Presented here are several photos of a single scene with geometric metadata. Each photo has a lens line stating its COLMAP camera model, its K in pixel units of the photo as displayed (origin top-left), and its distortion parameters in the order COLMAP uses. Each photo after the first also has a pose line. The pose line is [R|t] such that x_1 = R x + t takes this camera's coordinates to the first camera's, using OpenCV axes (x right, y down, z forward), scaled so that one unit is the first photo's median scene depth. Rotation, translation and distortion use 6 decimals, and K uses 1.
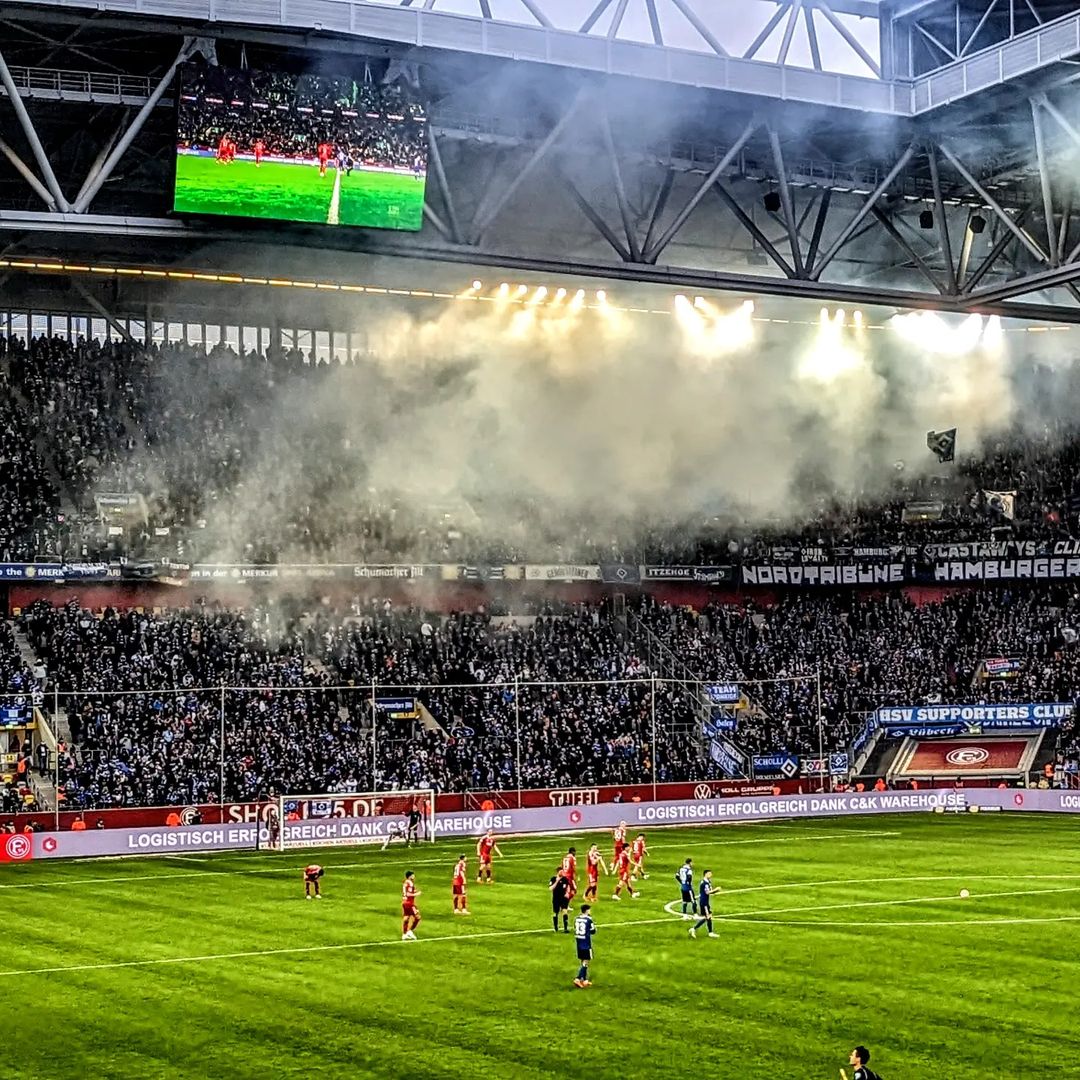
lens RADIAL K [[2688.3, 0, 540.0], [0, 2688.3, 540.0], [0, 0, 1]] dist [-0.452056, 3.242621]
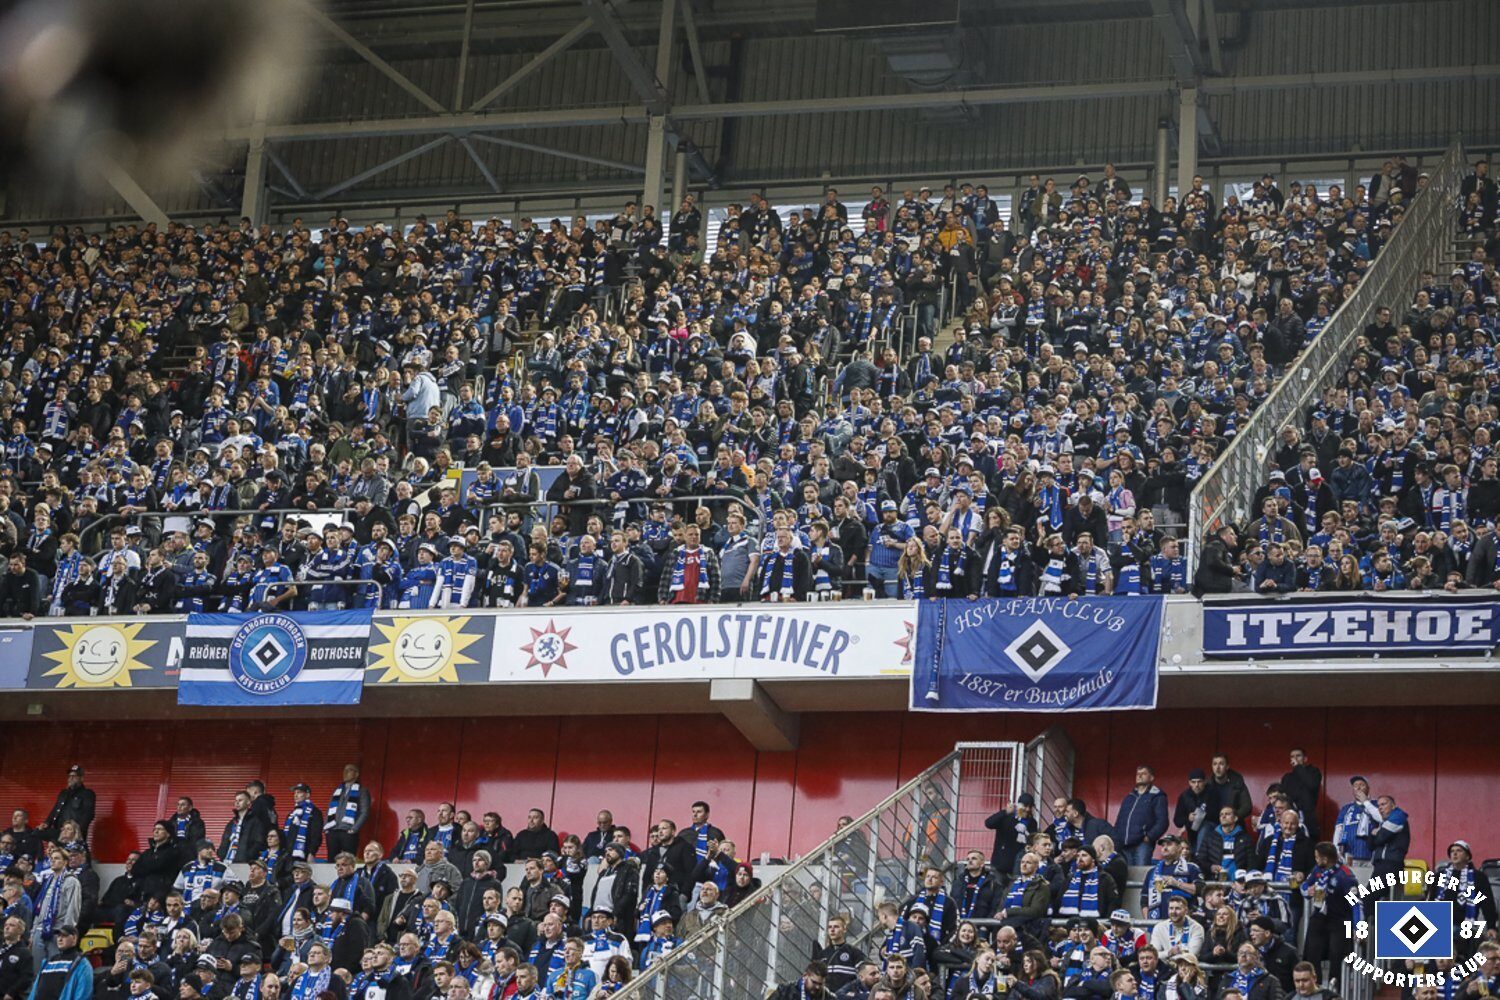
lens RADIAL K [[3442.1, 0, 746.4], [0, 3442.1, 444.4], [0, 0, 1]] dist [-0.026424, 0.006822]
pose [[0.768369, -0.134128, -0.625795, 0.168561], [-0.029684, 0.969272, -0.244194, 0.059379], [0.639319, 0.206207, 0.740777, 0.879361]]
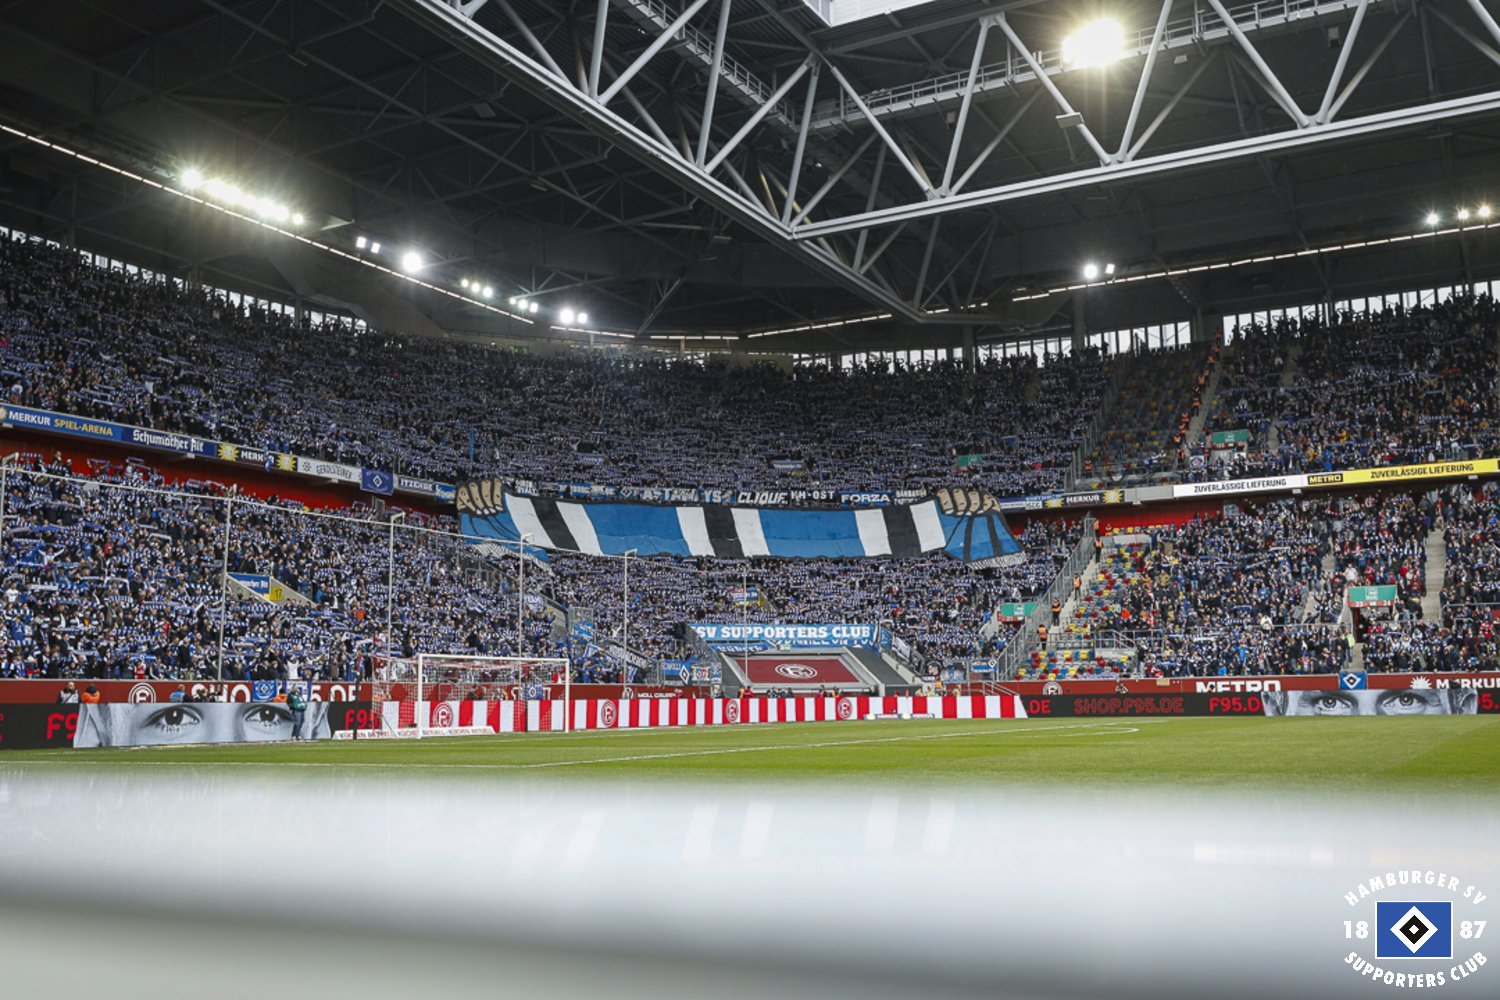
lens RADIAL K [[1483.4, 0, 750.0], [0, 1483.4, 500.0], [0, 0, 1]] dist [0.004953, 0.006046]
pose [[0.799270, 0.090526, 0.594115, -0.187873], [-0.040740, 0.994477, -0.096720, 0.069704], [-0.599590, 0.053101, 0.798544, 0.541450]]
